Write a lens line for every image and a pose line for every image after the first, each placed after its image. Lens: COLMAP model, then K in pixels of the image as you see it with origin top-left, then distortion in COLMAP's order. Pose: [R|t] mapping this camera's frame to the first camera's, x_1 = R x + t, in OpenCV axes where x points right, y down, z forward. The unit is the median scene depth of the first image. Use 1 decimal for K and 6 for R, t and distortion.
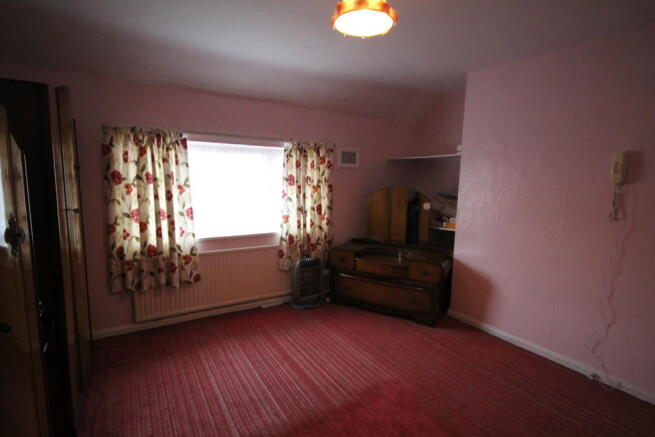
lens RADIAL K [[335.9, 0, 327.5], [0, 335.9, 218.5], [0, 0, 1]] dist [0.000451, 0.000641]
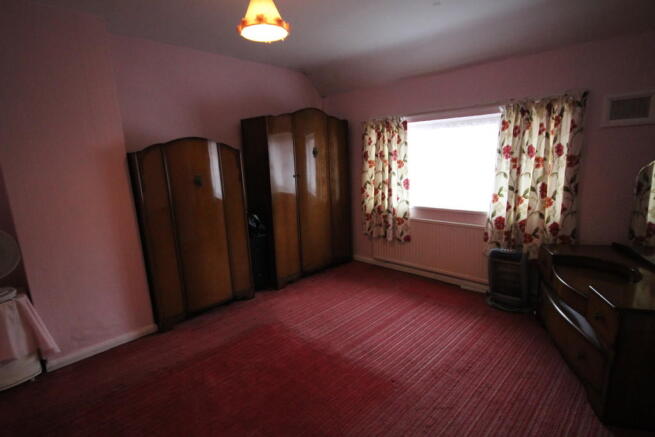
lens RADIAL K [[335.9, 0, 327.5], [0, 335.9, 218.5], [0, 0, 1]] dist [0.000451, 0.000641]
pose [[0.227579, 0.154034, -0.961499, 0.702491], [-0.074286, 0.987278, 0.140581, -0.041367], [0.970922, 0.039432, 0.236127, 0.447371]]
